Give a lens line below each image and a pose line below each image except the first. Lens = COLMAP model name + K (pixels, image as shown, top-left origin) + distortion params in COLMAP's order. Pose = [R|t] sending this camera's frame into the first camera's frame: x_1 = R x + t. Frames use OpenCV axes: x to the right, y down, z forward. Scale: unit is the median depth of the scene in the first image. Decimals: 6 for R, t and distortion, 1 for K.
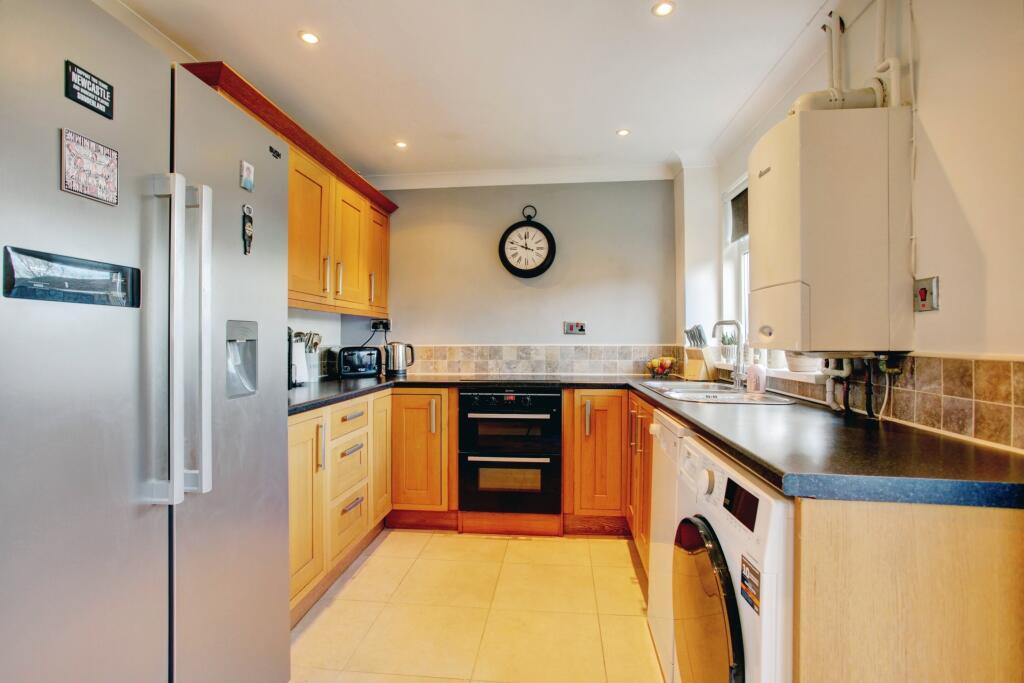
lens RADIAL K [[497.0, 0, 506.9], [0, 497.0, 341.1], [0, 0, 1]] dist [-0.059961, 0.031099]
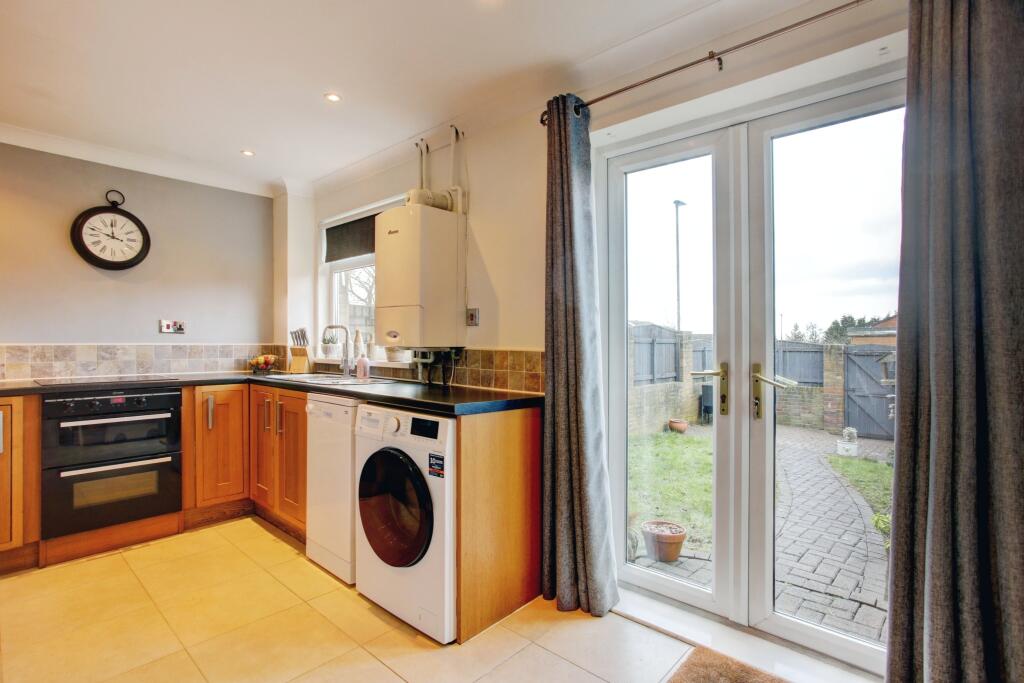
lens RADIAL K [[497.0, 0, 506.9], [0, 497.0, 341.1], [0, 0, 1]] dist [-0.059961, 0.031099]
pose [[0.595132, 0.005063, 0.803612, -0.294852], [-0.005053, 0.999984, -0.002558, 0.001183], [-0.803612, -0.002538, 0.595148, -0.129704]]
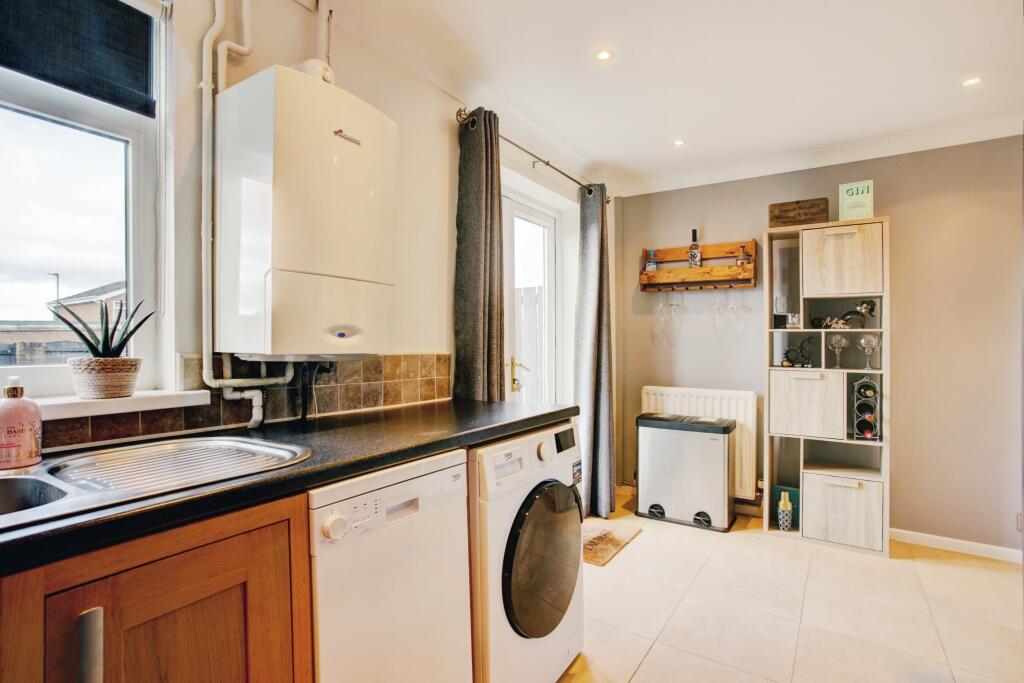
lens RADIAL K [[497.0, 0, 506.9], [0, 497.0, 341.1], [0, 0, 1]] dist [-0.059961, 0.031099]
pose [[-0.876015, -0.000744, 0.482284, -0.057546], [-0.002036, 0.999996, -0.002156, -0.002073], [-0.482280, -0.002870, -0.876012, 0.899145]]
